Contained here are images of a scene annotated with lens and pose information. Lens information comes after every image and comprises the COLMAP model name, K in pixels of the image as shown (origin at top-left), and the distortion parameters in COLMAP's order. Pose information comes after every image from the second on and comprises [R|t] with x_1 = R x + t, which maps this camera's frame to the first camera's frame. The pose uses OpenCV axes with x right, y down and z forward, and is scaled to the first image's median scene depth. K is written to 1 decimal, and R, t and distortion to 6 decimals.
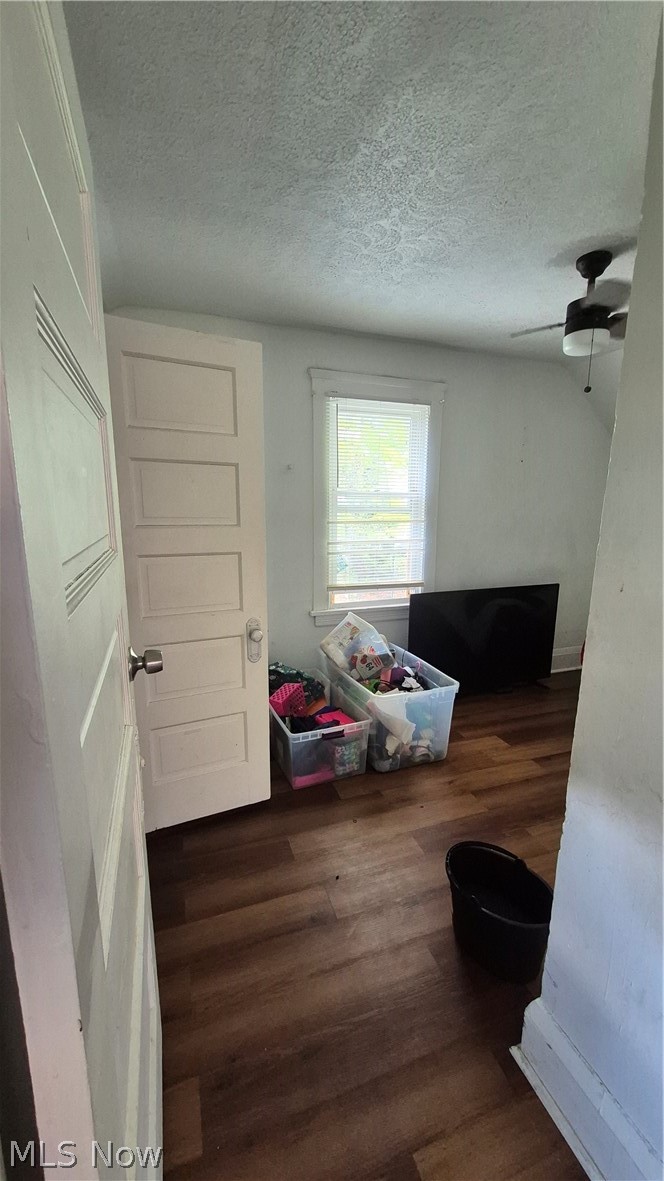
lens RADIAL K [[463.4, 0, 347.6], [0, 463.4, 595.2], [0, 0, 1]] dist [0.000842, 0.000312]
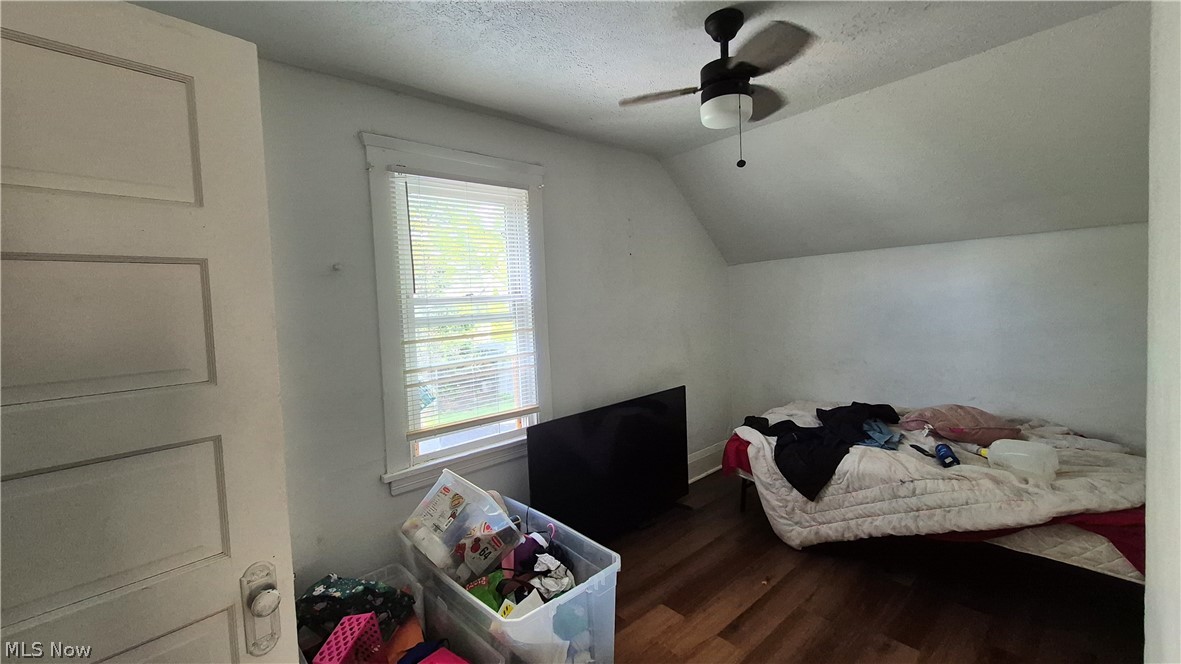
lens RADIAL K [[463.4, 0, 597.3], [0, 463.4, 316.8], [0, 0, 1]] dist [0.000842, 0.000312]
pose [[0.930146, -0.066038, 0.361204, -0.019957], [0.123390, 0.982705, -0.138079, -0.066745], [-0.345838, 0.173003, 0.922207, 0.261047]]
